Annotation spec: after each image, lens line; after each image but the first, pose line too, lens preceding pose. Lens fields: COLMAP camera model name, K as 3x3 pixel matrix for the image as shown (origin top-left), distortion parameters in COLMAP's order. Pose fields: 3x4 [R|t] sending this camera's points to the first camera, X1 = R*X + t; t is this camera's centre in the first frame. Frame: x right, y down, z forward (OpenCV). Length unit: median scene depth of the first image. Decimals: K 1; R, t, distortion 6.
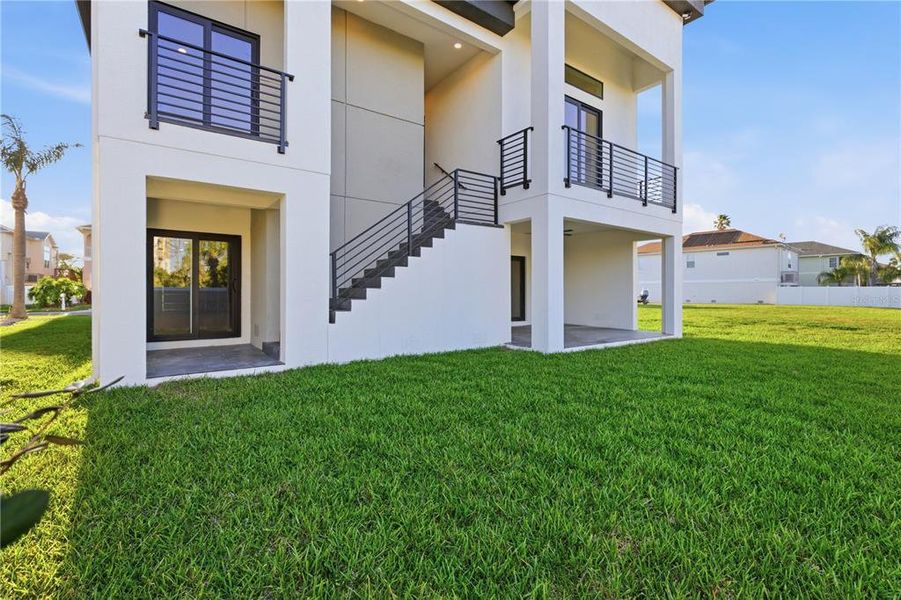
lens RADIAL K [[408.2, 0, 473.3], [0, 408.2, 292.5], [0, 0, 1]] dist [-0.005807, 0.002181]
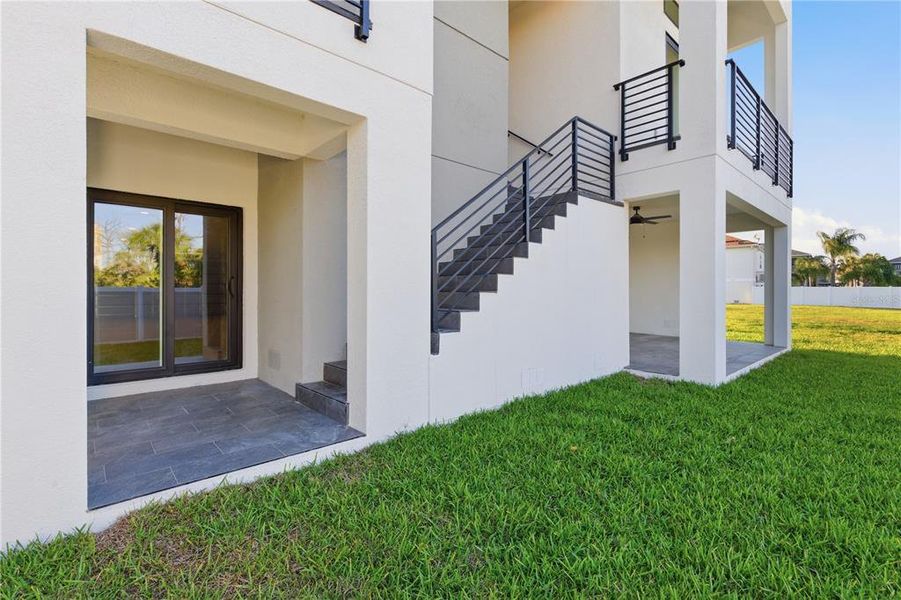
lens RADIAL K [[408.2, 0, 468.9], [0, 408.2, 289.4], [0, 0, 1]] dist [-0.005807, 0.002181]
pose [[0.995392, 0.001447, 0.095877, -0.282229], [-0.000939, 0.999985, -0.005346, -0.009671], [-0.095883, 0.005231, 0.995379, 0.338465]]
